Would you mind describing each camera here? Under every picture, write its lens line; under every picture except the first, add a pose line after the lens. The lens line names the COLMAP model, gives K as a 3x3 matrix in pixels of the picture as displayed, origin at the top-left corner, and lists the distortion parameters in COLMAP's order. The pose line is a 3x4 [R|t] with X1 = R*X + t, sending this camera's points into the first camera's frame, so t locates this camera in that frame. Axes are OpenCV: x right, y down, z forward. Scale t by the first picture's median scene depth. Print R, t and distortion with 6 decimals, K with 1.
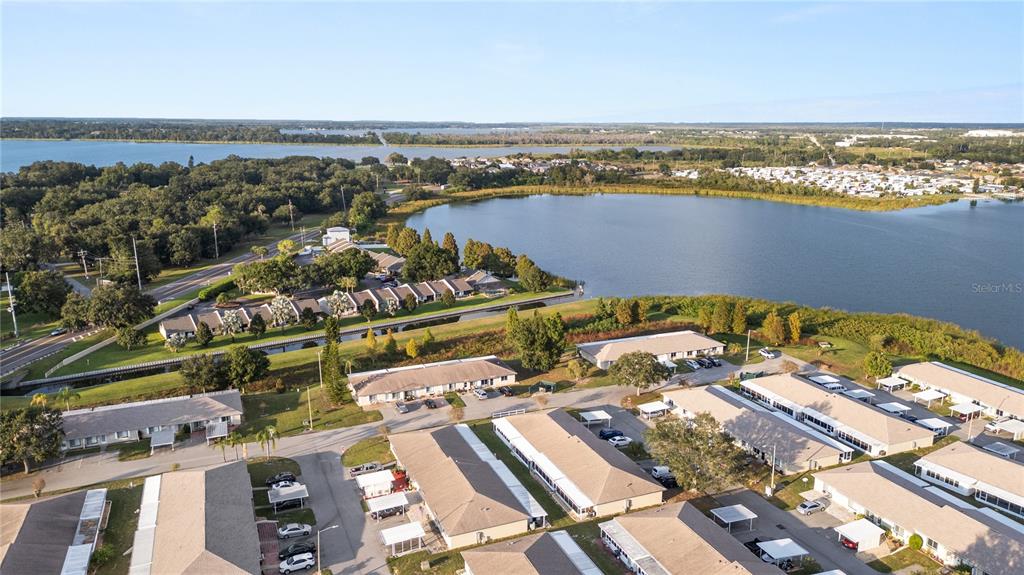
lens RADIAL K [[716.7, 0, 512.8], [0, 716.7, 285.4], [0, 0, 1]] dist [0.088372, -0.004966]
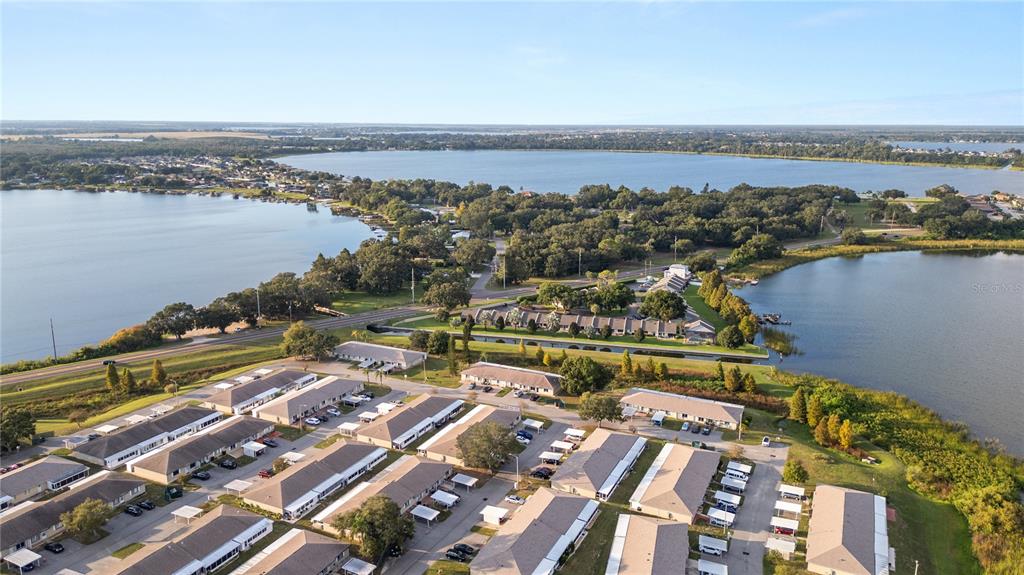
lens RADIAL K [[716.7, 0, 511.6], [0, 716.7, 289.2], [0, 0, 1]] dist [0.088372, -0.004966]
pose [[0.654538, 0.167801, -0.737173, 1.007244], [-0.167505, 0.983012, 0.075032, -0.174935], [0.737240, 0.074369, 0.671526, -0.050761]]
